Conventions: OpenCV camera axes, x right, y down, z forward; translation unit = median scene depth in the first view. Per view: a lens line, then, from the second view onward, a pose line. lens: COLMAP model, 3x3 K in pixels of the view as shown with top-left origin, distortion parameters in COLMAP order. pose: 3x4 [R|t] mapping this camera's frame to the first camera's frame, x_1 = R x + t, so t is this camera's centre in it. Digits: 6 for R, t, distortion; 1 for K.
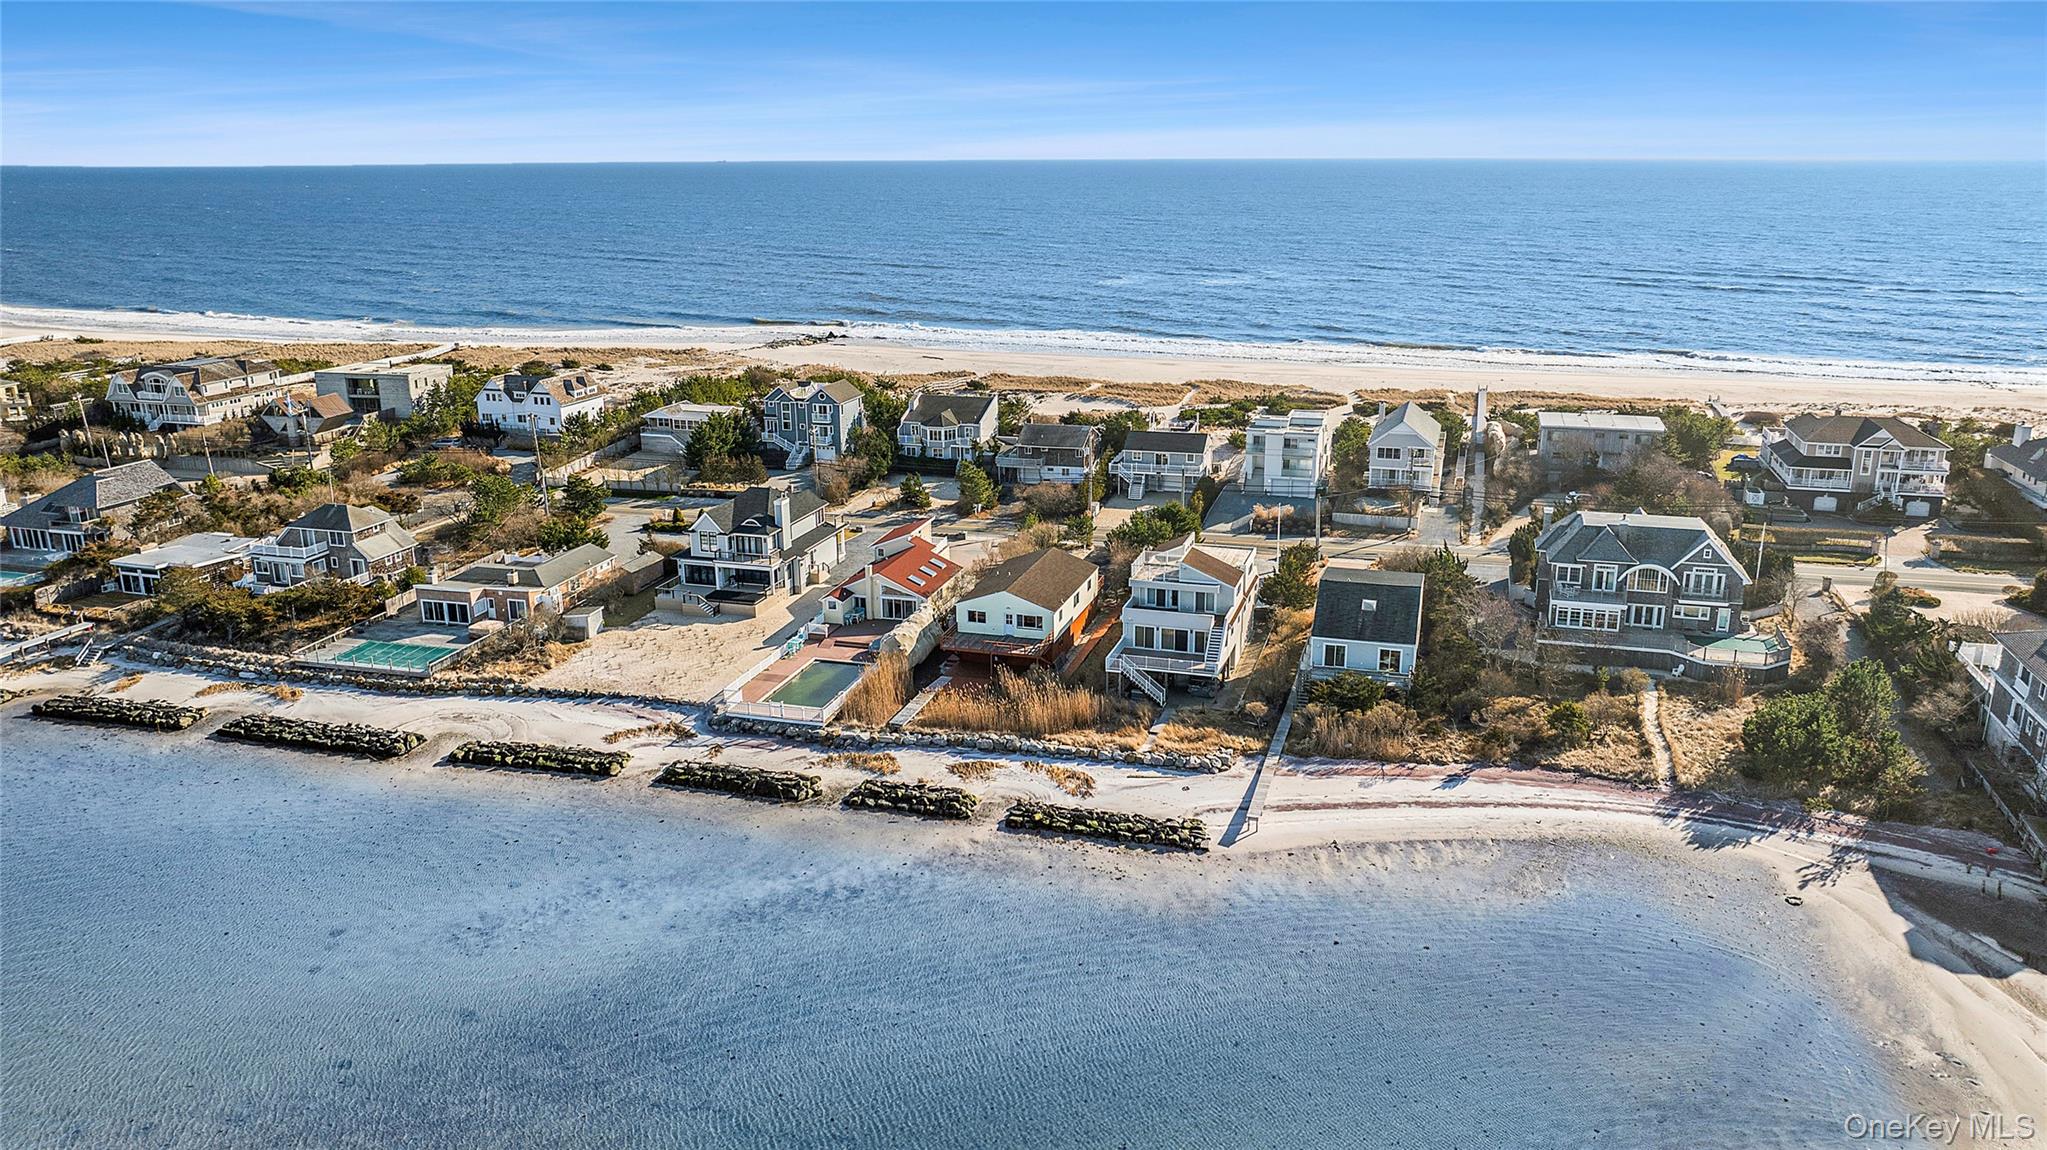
lens RADIAL K [[1512.6, 0, 1023.5], [0, 1512.6, 575.0], [0, 0, 1]] dist [-0.038480, 0.041371]
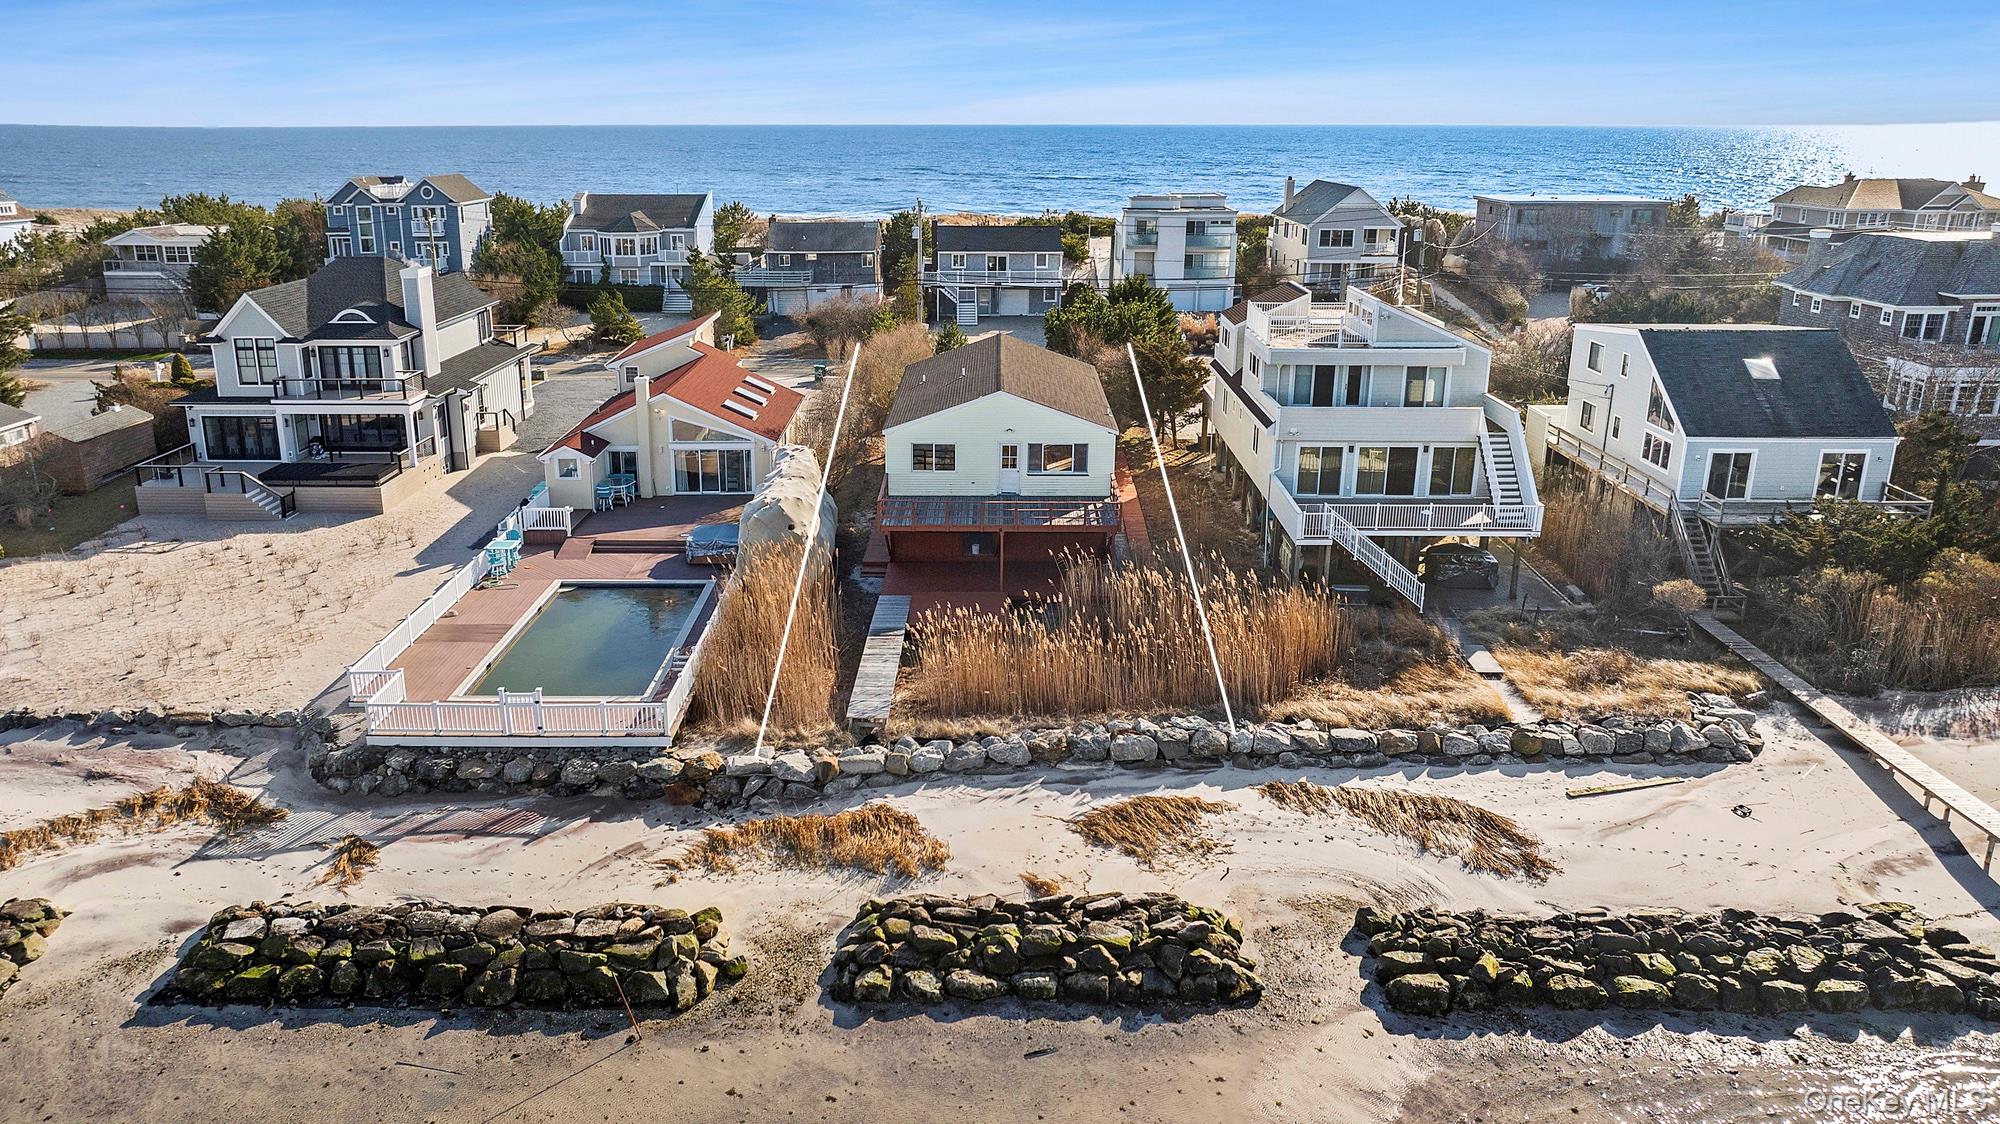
lens RADIAL K [[1532.3, 0, 948.0], [0, 1532.3, 479.5], [0, 0, 1]] dist [-0.044161, 0.044941]
pose [[0.968387, -0.065578, 0.240680, -0.146115], [0.075196, 0.996687, -0.030990, 0.052726], [-0.237850, 0.048109, 0.970110, 0.619970]]
